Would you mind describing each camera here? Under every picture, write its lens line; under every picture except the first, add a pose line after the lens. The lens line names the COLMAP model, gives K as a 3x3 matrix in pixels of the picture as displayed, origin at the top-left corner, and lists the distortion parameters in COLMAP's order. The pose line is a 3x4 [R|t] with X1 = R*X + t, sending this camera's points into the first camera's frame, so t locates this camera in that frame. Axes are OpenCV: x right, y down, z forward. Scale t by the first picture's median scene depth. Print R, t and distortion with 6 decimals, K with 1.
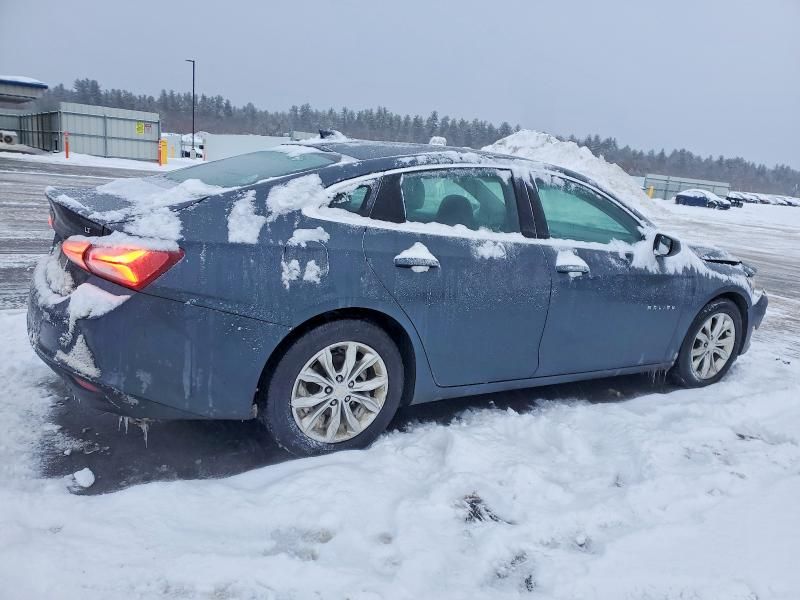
lens RADIAL K [[543.9, 0, 378.6], [0, 543.9, 300.9], [0, 0, 1]] dist [0.052218, -0.040054]
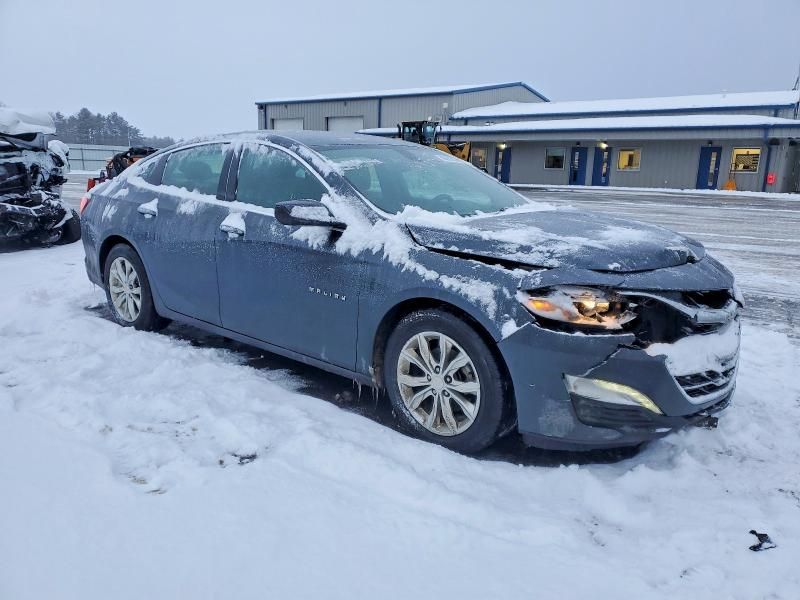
lens RADIAL K [[543.9, 0, 378.6], [0, 543.9, 300.9], [0, 0, 1]] dist [0.052218, -0.040054]
pose [[0.424413, 0.148366, -0.893231, 1.232809], [-0.202861, 0.976988, 0.065890, -0.043961], [0.882452, 0.153237, 0.444744, 0.686567]]
